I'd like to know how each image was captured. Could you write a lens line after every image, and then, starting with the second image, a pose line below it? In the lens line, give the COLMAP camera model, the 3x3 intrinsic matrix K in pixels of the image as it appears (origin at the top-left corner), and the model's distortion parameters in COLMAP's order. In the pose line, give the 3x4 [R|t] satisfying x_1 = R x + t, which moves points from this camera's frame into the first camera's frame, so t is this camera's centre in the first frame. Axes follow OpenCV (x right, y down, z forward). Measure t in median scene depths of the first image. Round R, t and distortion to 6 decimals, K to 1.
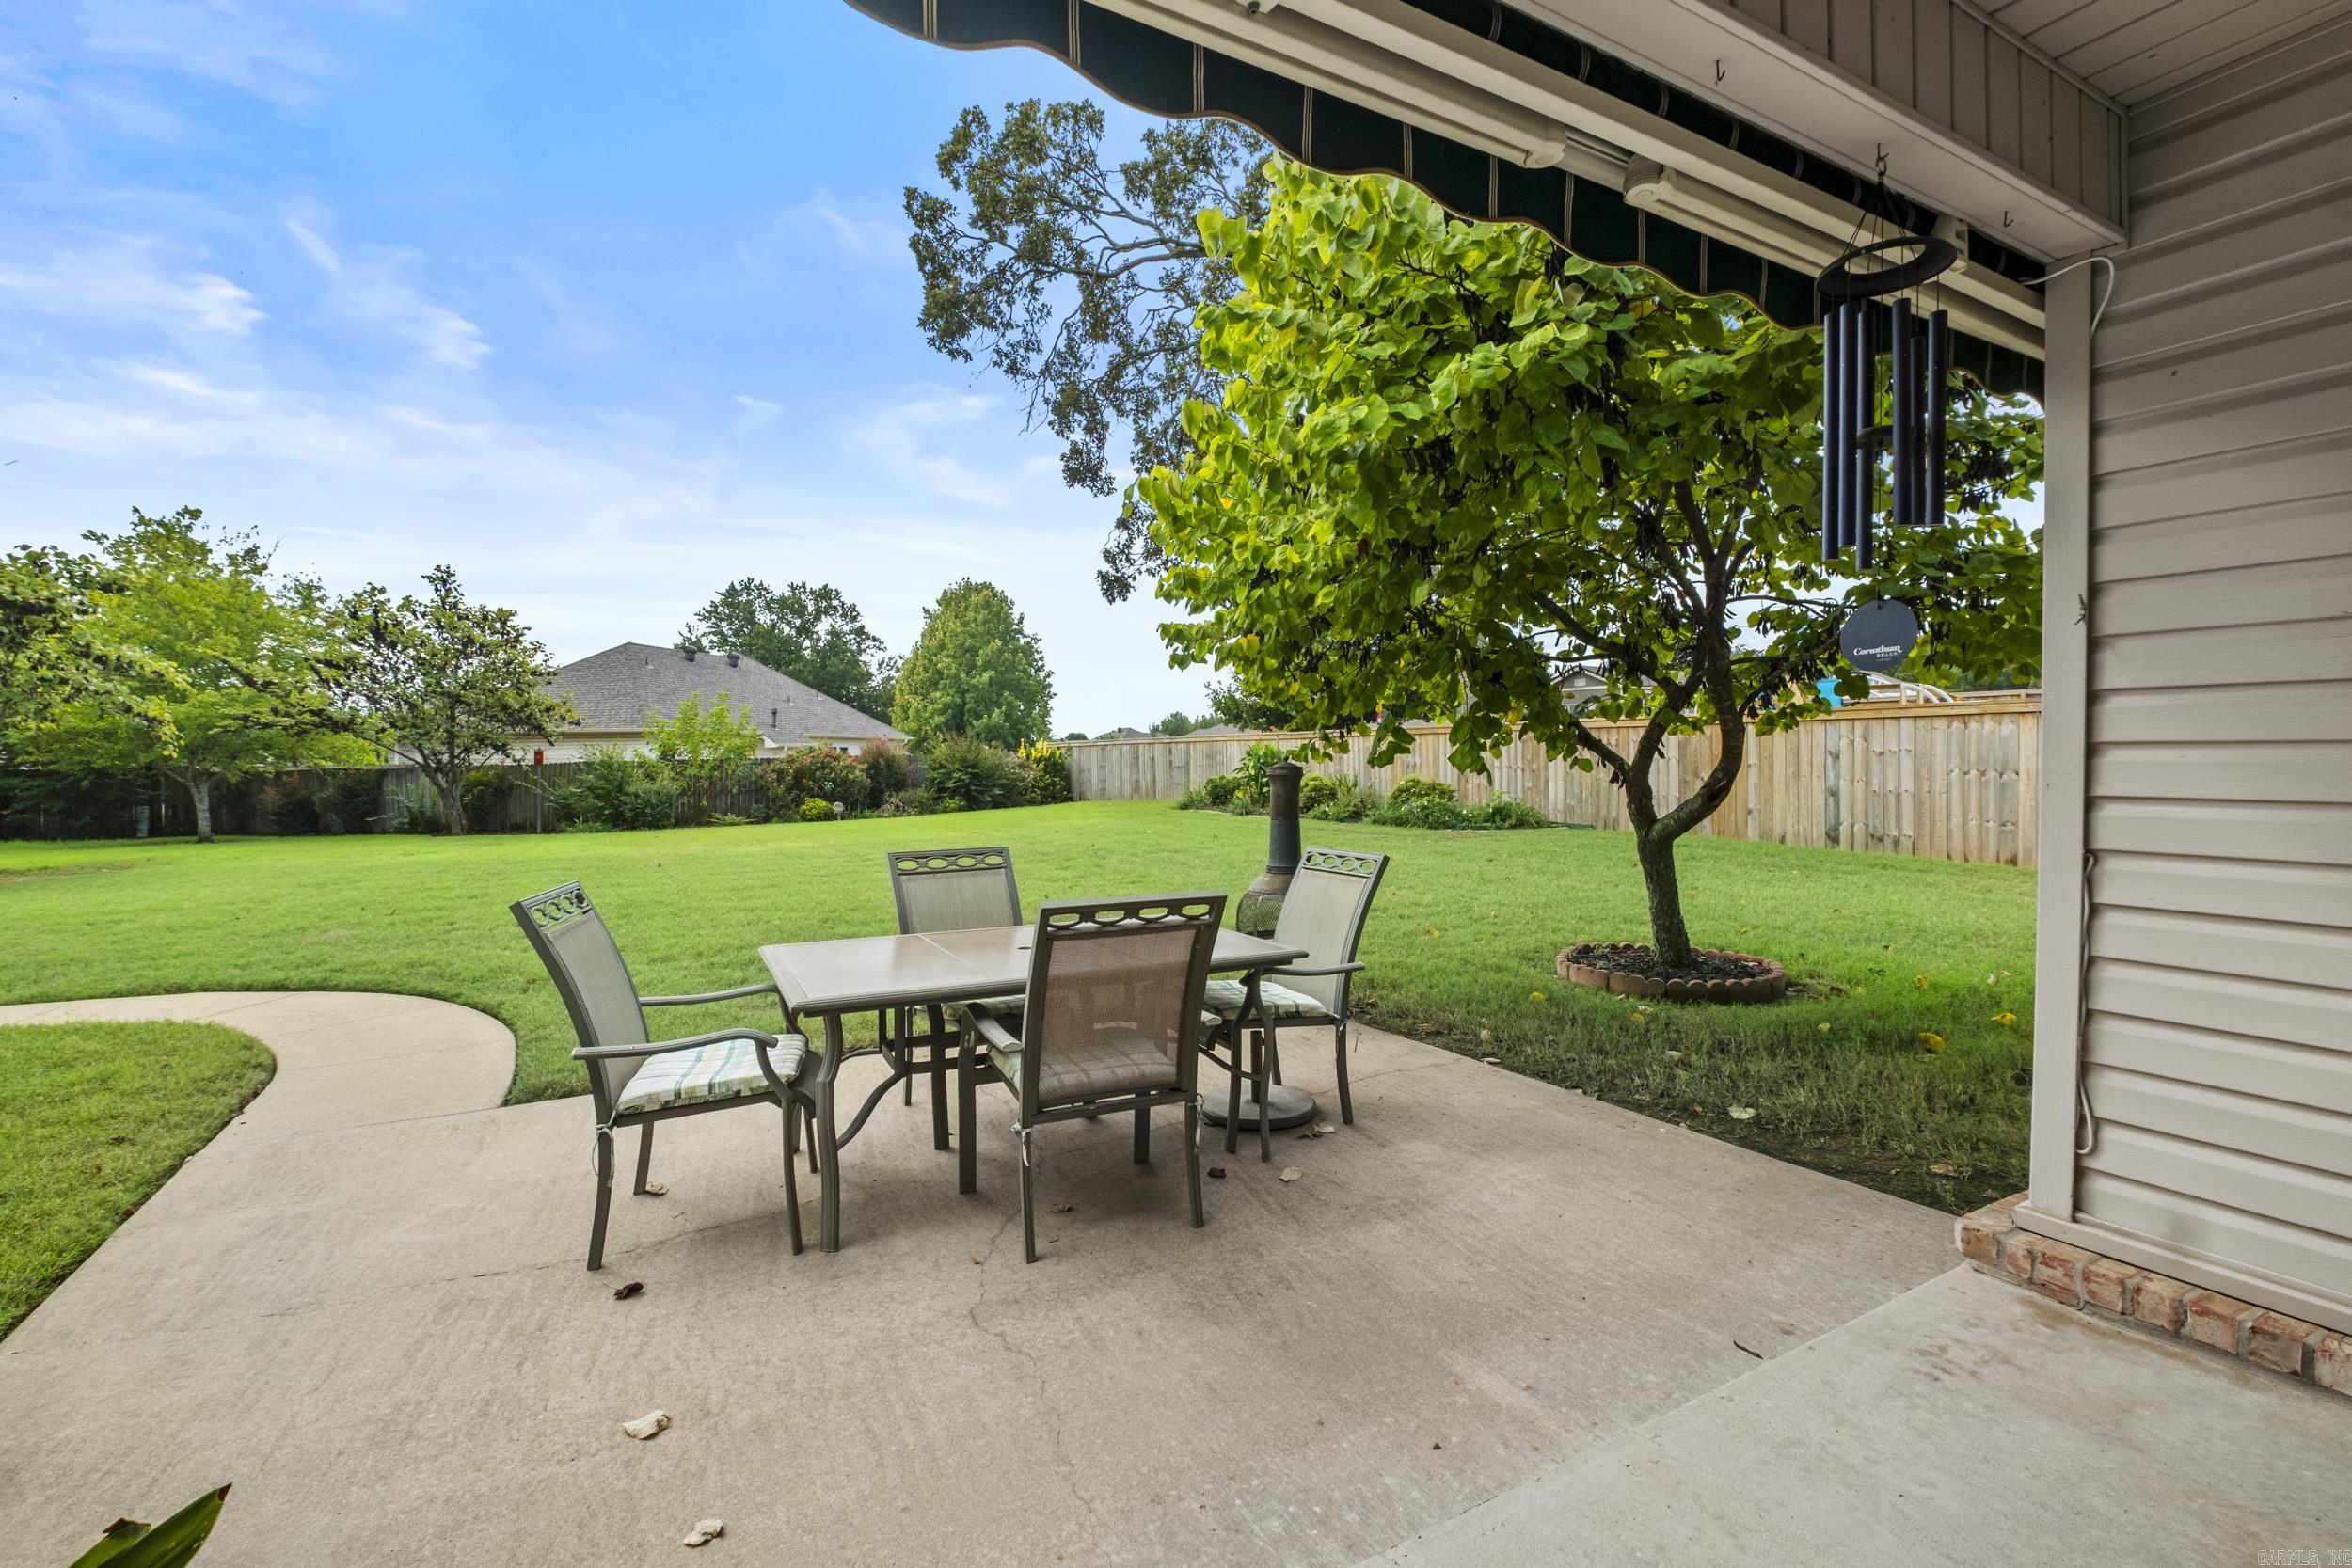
lens RADIAL K [[1050.1, 0, 1176.0], [0, 1050.1, 784.0], [0, 0, 1]] dist [-0.021426, -0.000047]
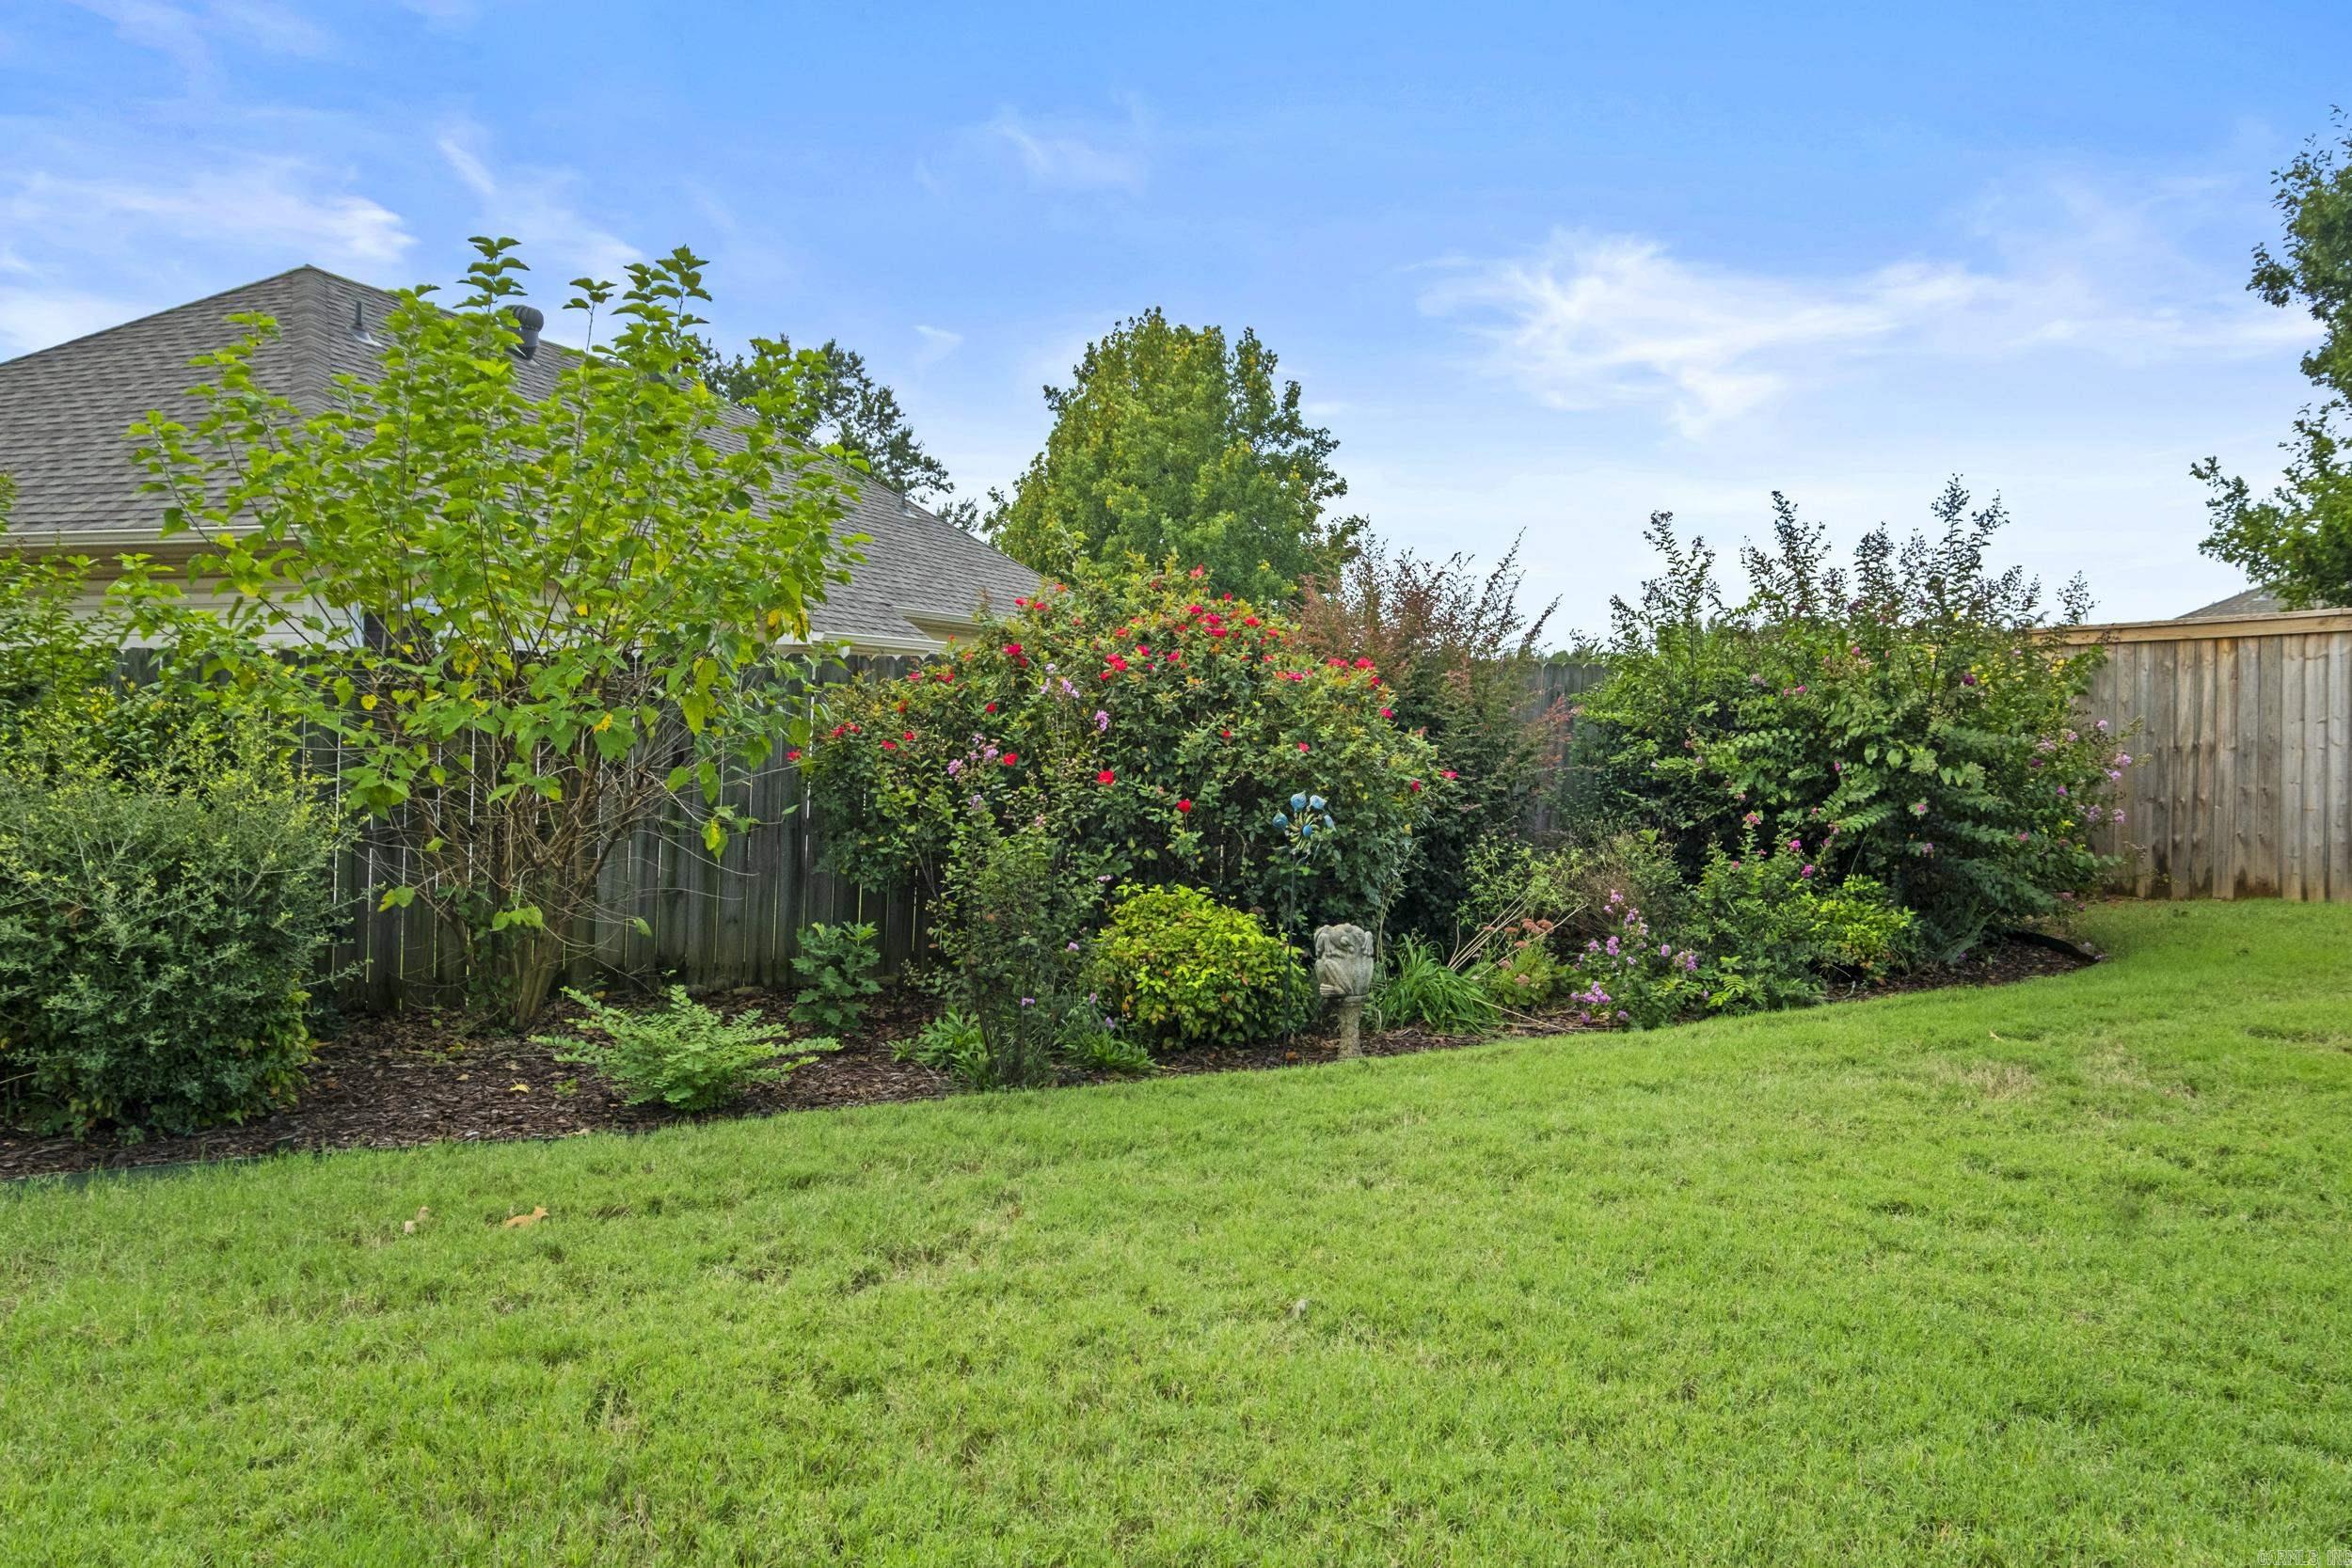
lens RADIAL K [[1895.4, 0, 1176.0], [0, 1895.4, 784.0], [0, 0, 1]] dist [0.004232, -0.000569]
pose [[0.992979, 0.019406, -0.116689, -0.283476], [-0.019234, 0.999812, 0.002599, -0.003317], [0.116717, -0.000336, 0.993165, 0.645858]]
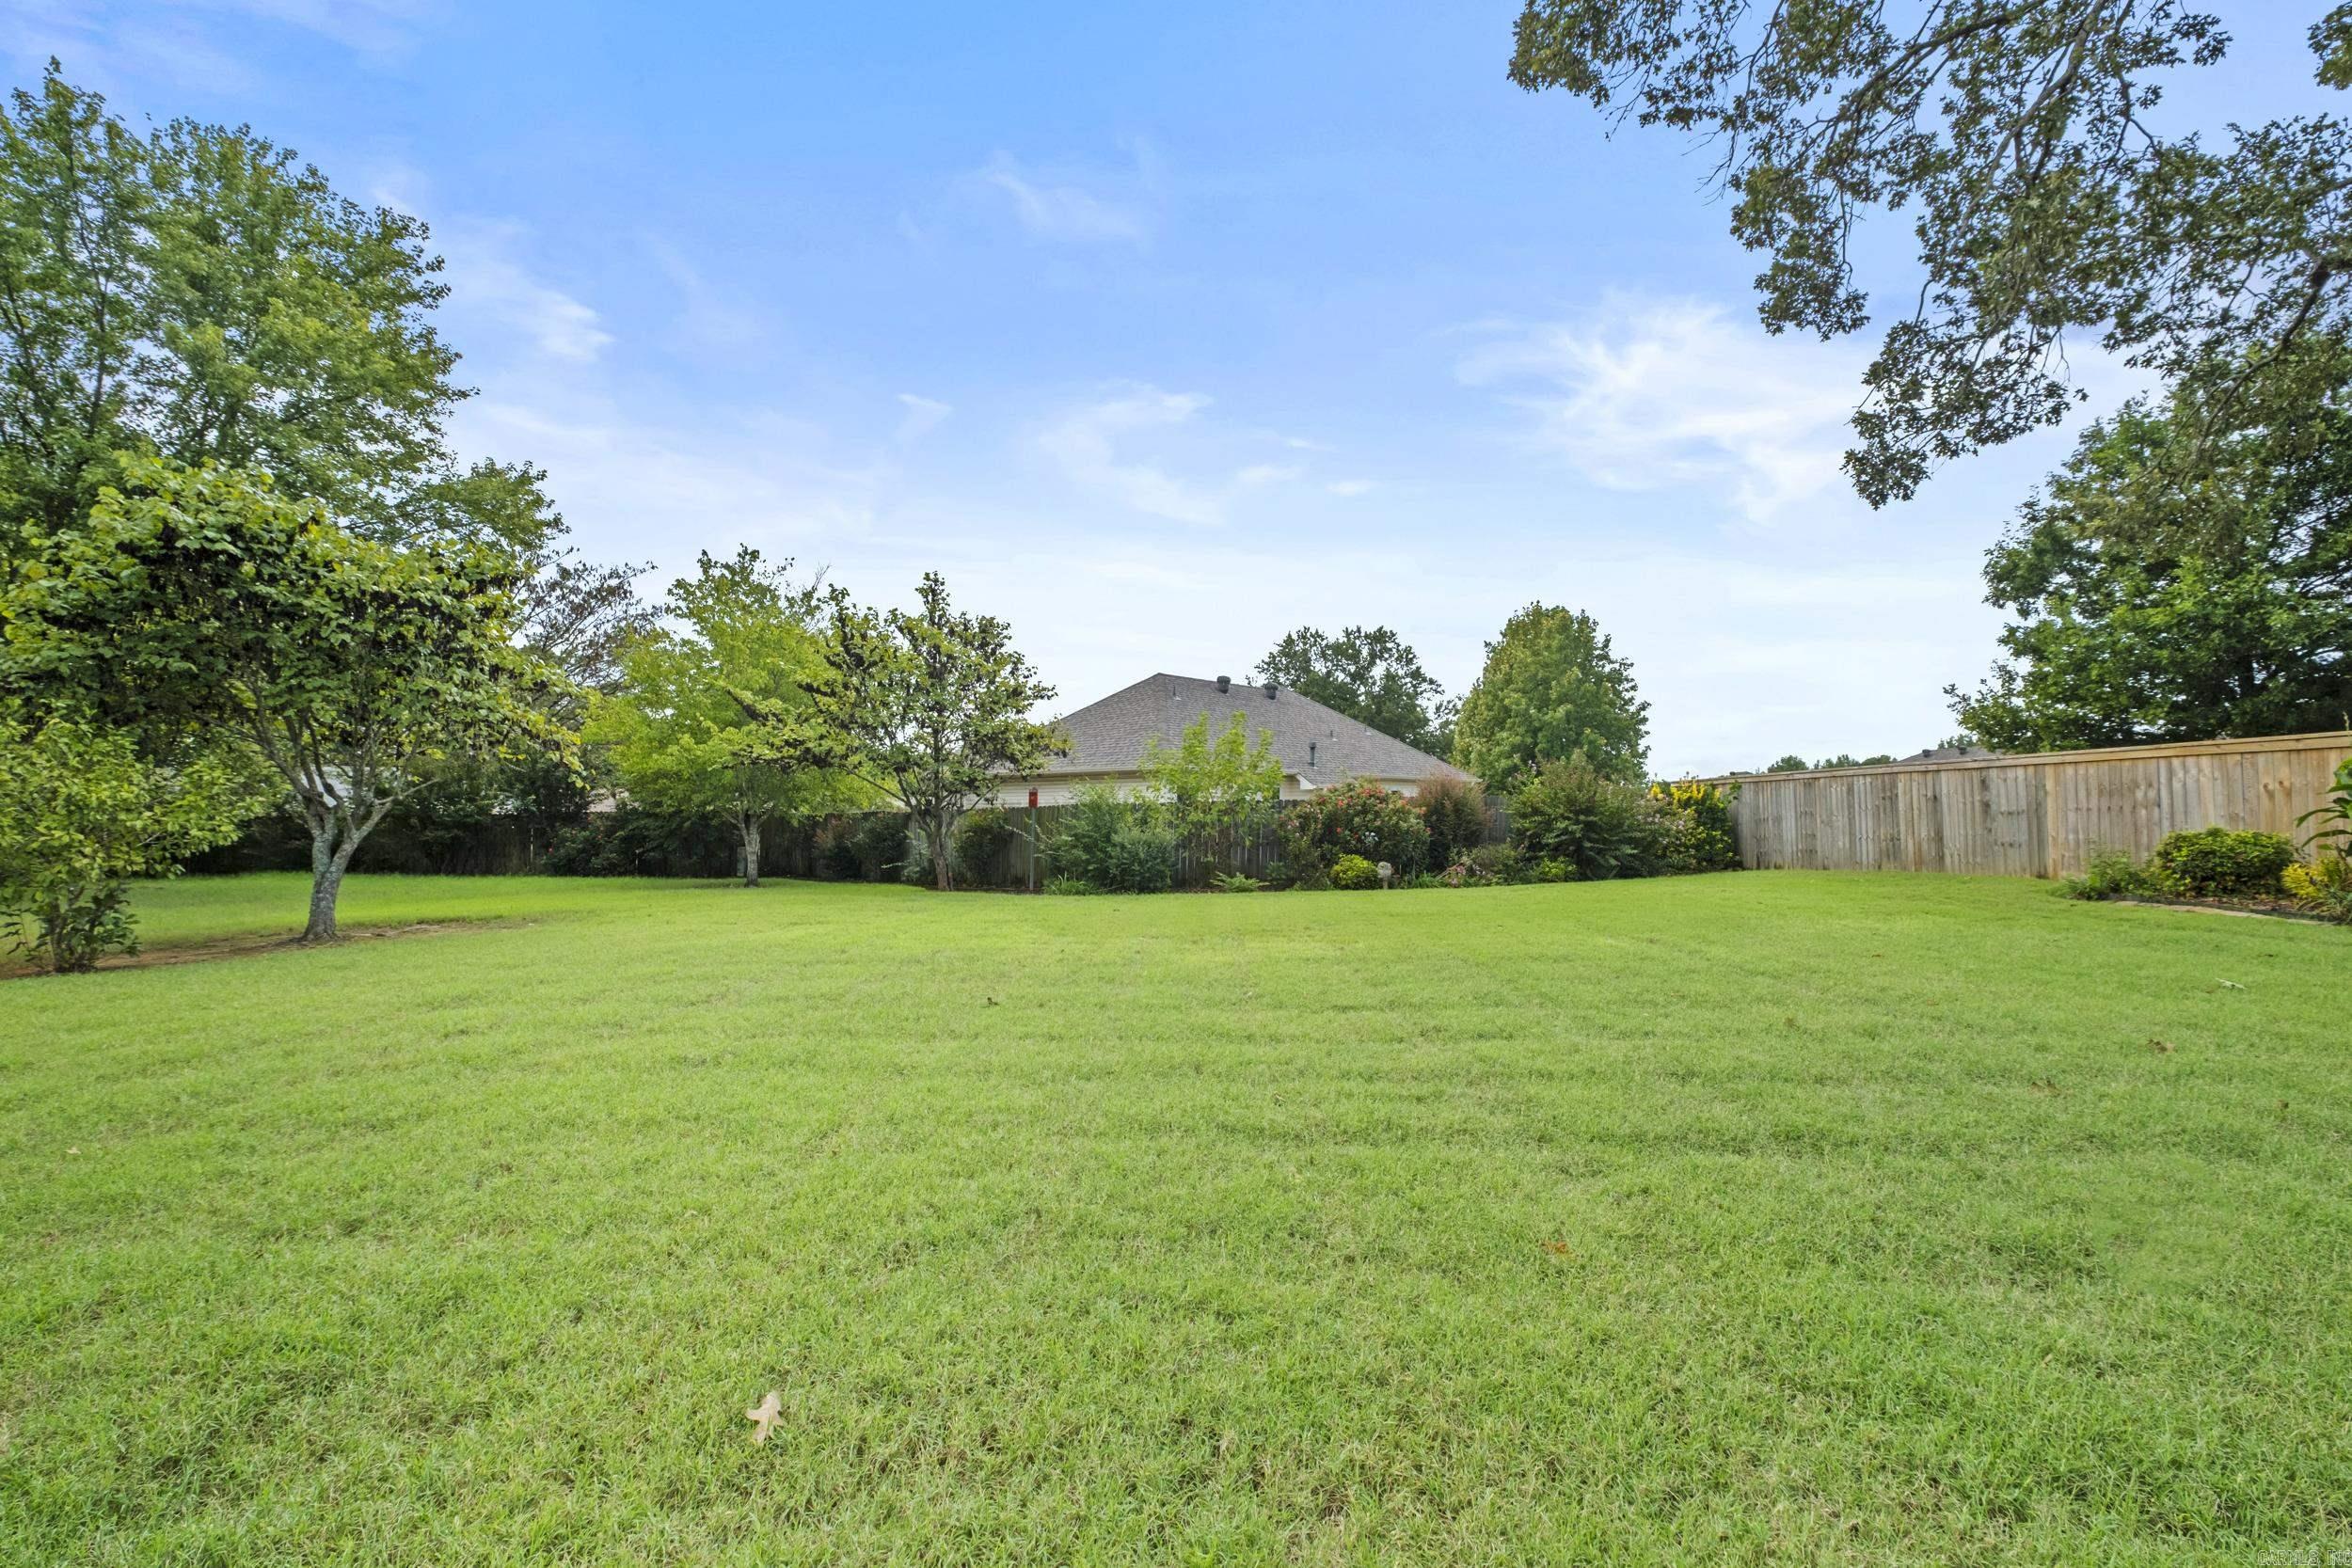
lens RADIAL K [[1038.6, 0, 1158.1], [0, 1038.6, 782.8], [0, 0, 1]] dist [-0.002479, -0.000122]
pose [[0.859873, -0.011865, -0.510370, -0.091726], [-0.014656, 0.998744, -0.047910, 0.000129], [0.510297, 0.048677, 0.858619, 0.303591]]
